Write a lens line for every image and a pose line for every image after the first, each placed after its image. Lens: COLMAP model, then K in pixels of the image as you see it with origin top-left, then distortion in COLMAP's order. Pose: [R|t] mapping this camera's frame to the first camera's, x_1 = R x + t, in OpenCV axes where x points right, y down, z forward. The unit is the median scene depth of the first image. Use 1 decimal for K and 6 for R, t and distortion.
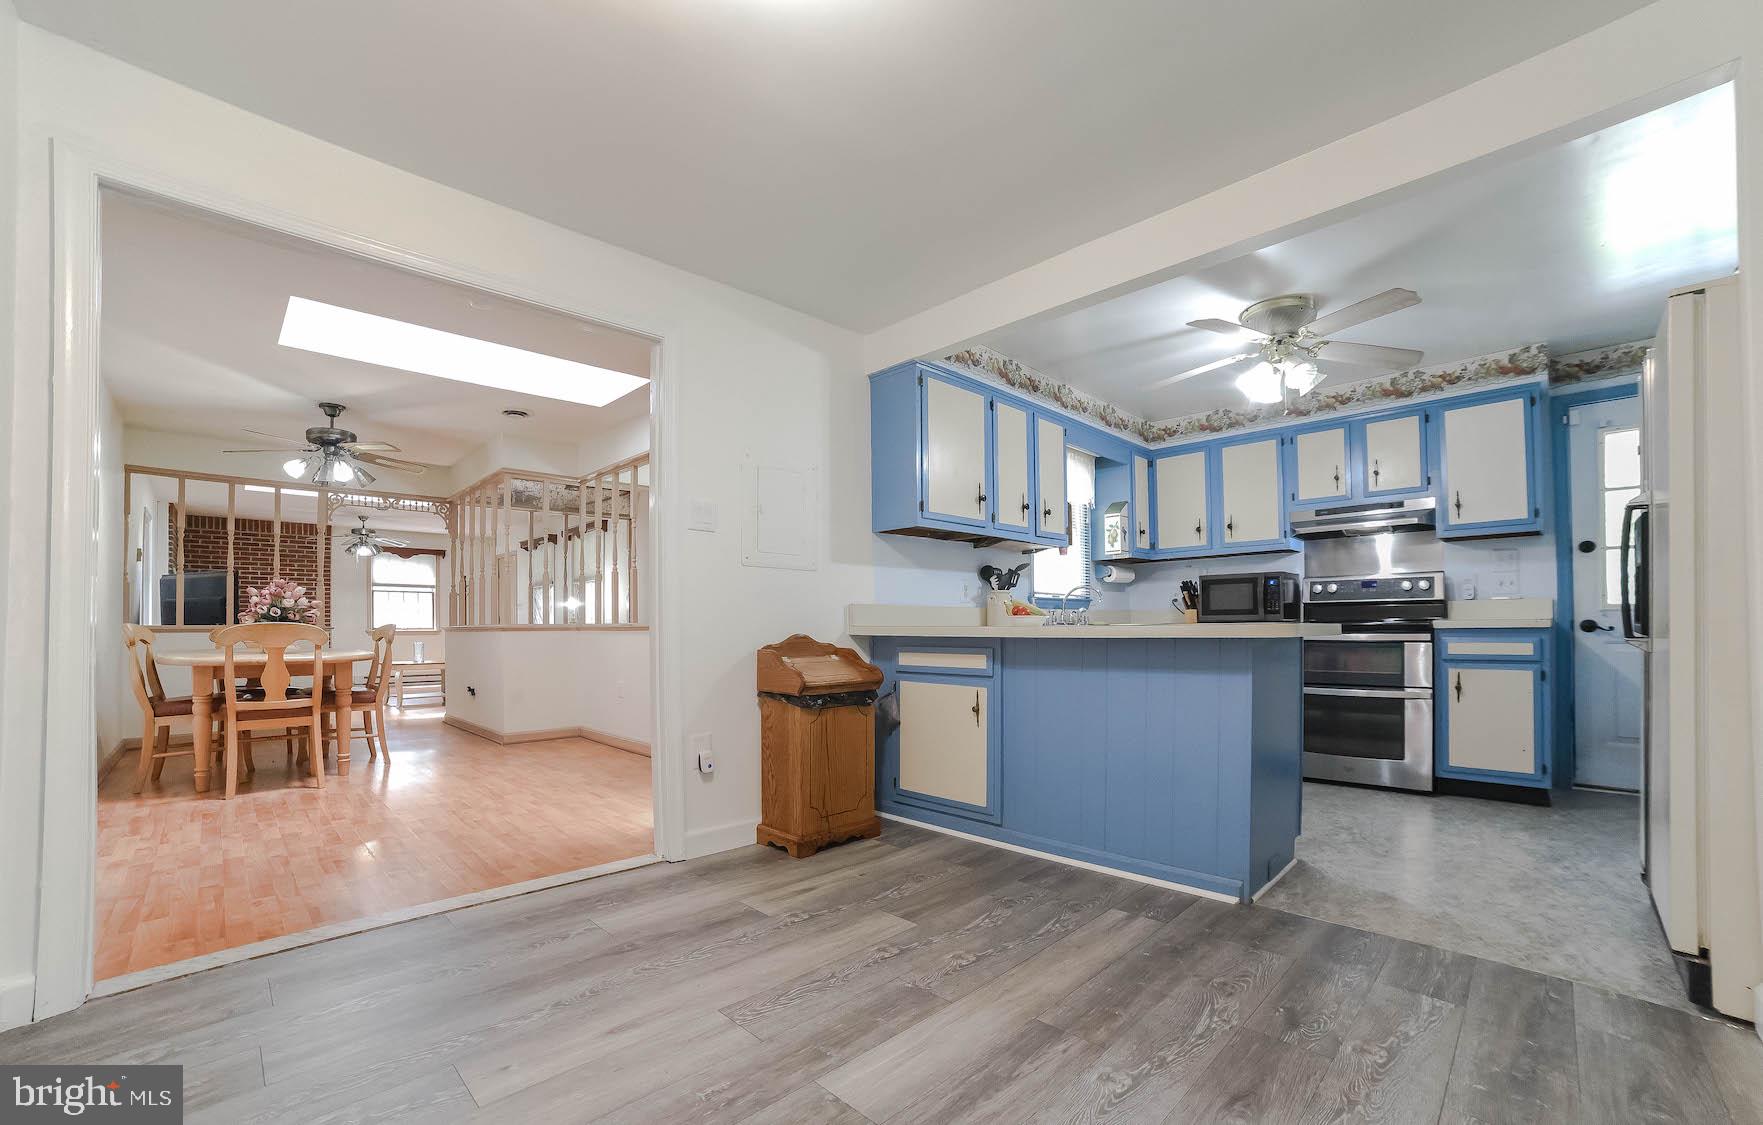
lens RADIAL K [[733.5, 0, 937.5], [0, 733.5, 612.7], [0, 0, 1]] dist [0.000270, 0.000544]
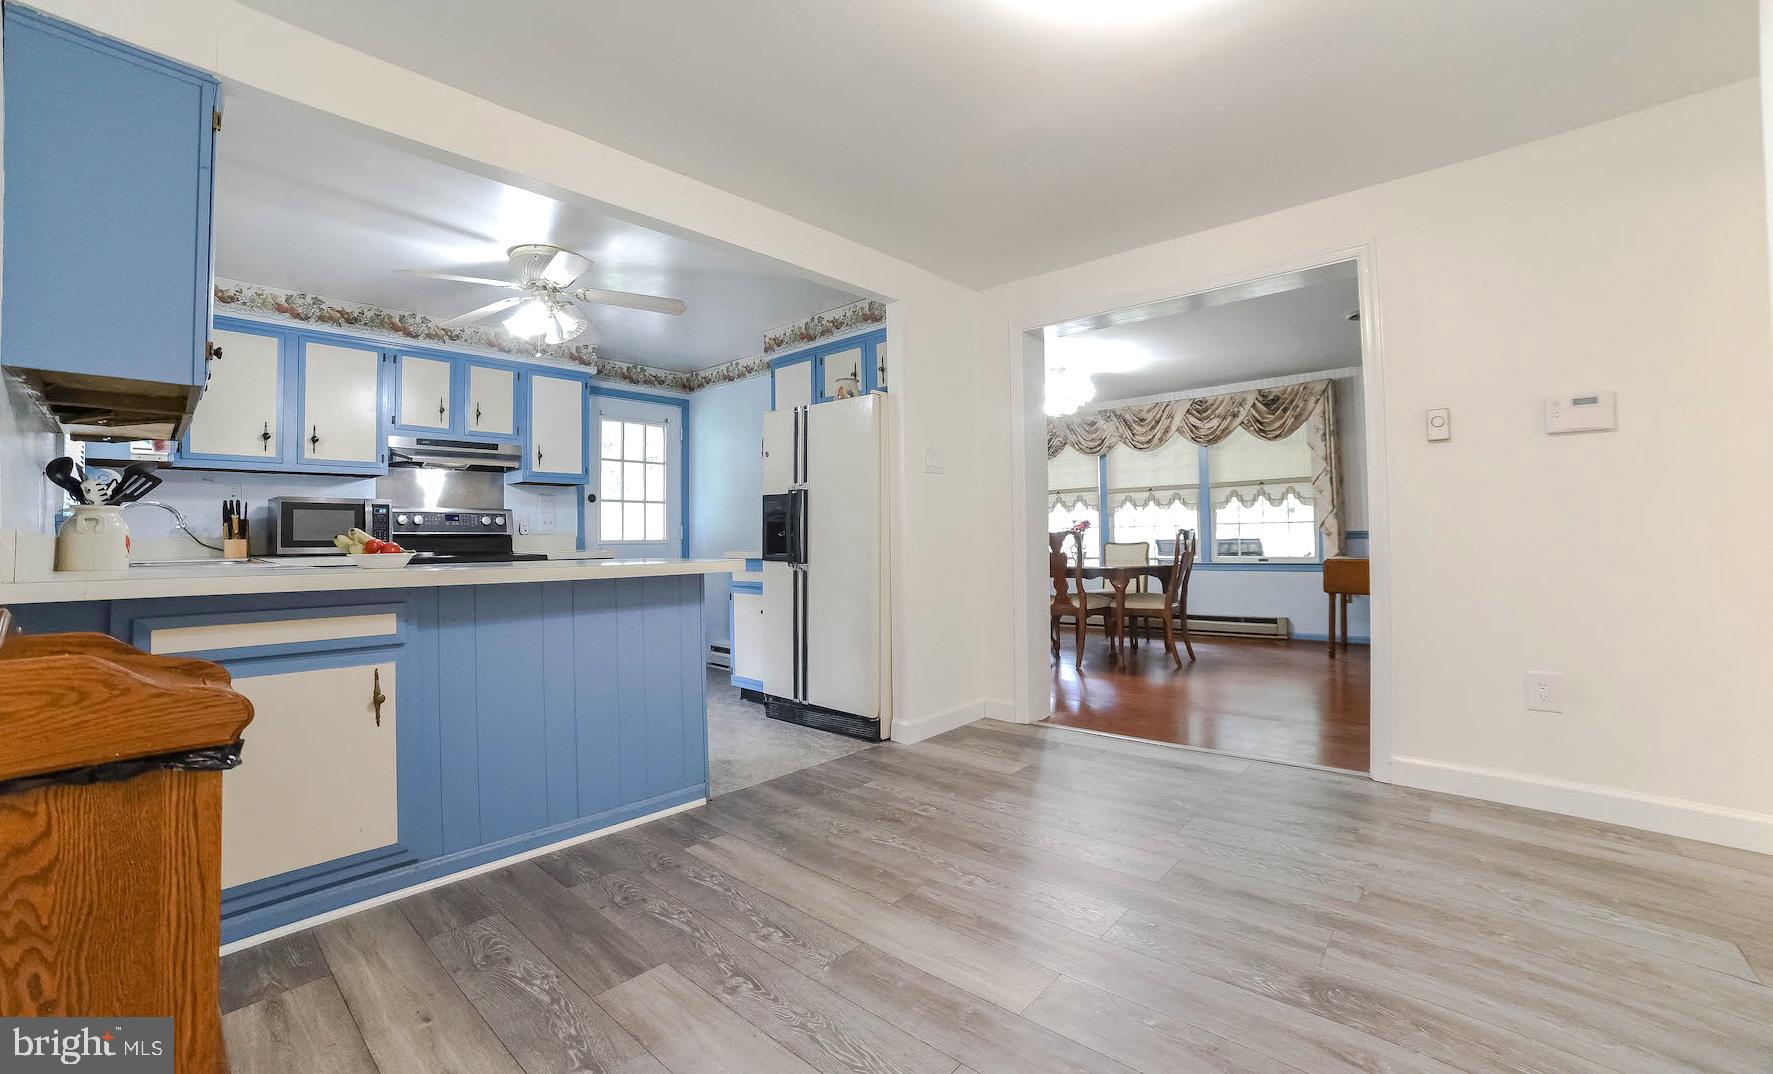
lens RADIAL K [[706.7, 0, 886.5], [0, 706.7, 537.0], [0, 0, 1]] dist [-0.120940, 0.048864]
pose [[0.008220, 0.012537, 0.999888, -0.400016], [-0.003864, 0.999914, -0.012506, -0.002813], [-0.999959, -0.003760, 0.008268, 0.423984]]
